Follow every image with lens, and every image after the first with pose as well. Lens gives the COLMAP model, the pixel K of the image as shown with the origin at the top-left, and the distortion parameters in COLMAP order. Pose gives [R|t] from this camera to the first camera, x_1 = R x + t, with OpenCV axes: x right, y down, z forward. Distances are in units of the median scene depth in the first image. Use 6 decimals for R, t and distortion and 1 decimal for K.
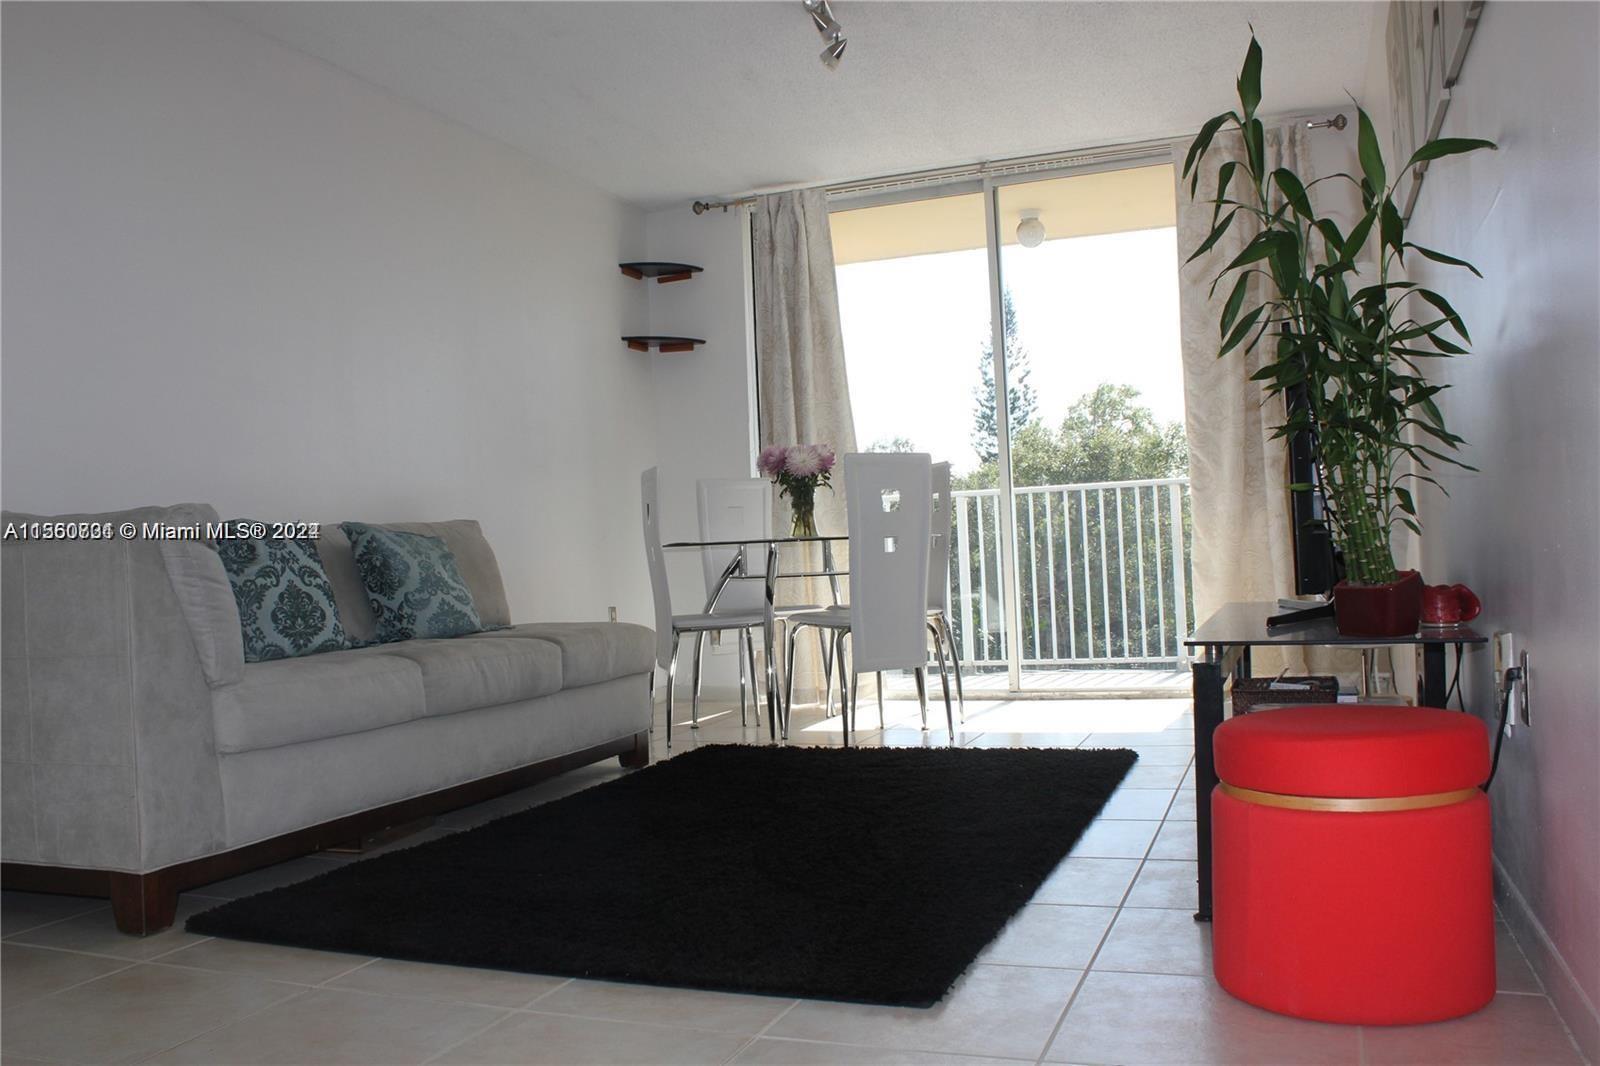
lens RADIAL K [[1335.7, 0, 803.3], [0, 1335.7, 534.5], [0, 0, 1]] dist [-0.145148, 0.109899]
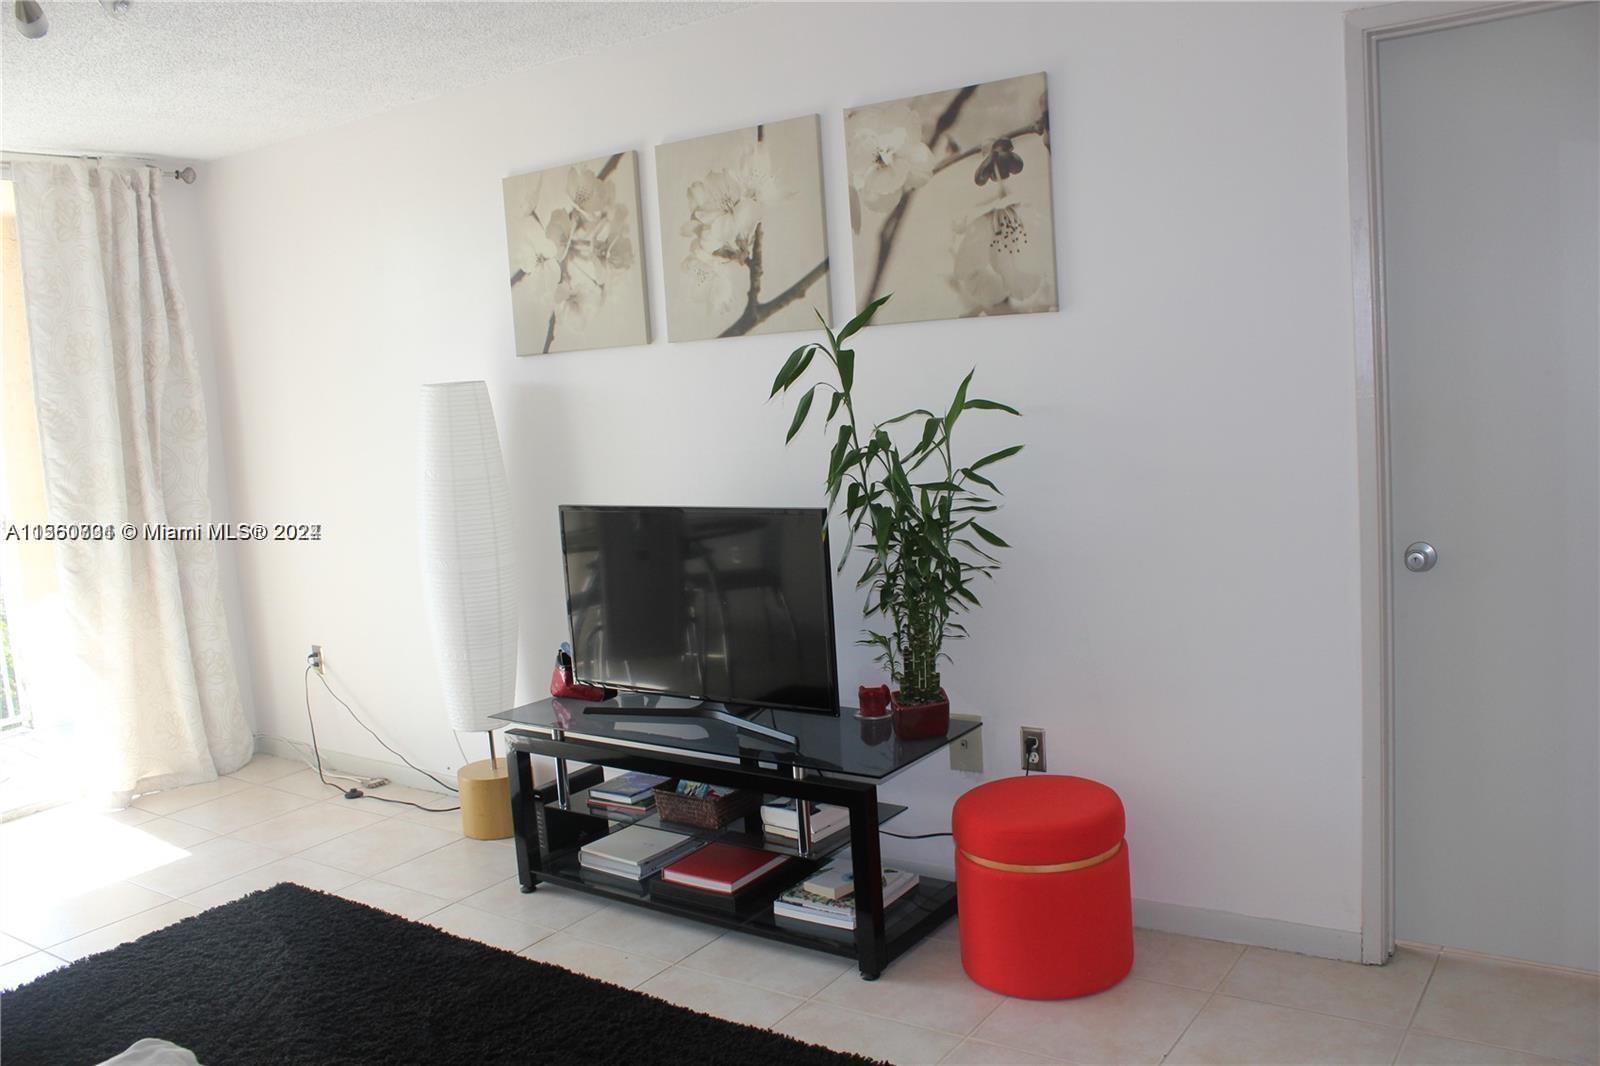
lens RADIAL K [[1335.7, 0, 795.1], [0, 1335.7, 532.7], [0, 0, 1]] dist [-0.145148, 0.109899]
pose [[0.246508, -0.093060, 0.964662, -0.409189], [0.039969, 0.995508, 0.085822, -0.115049], [-0.968316, 0.017401, 0.249120, 0.318896]]
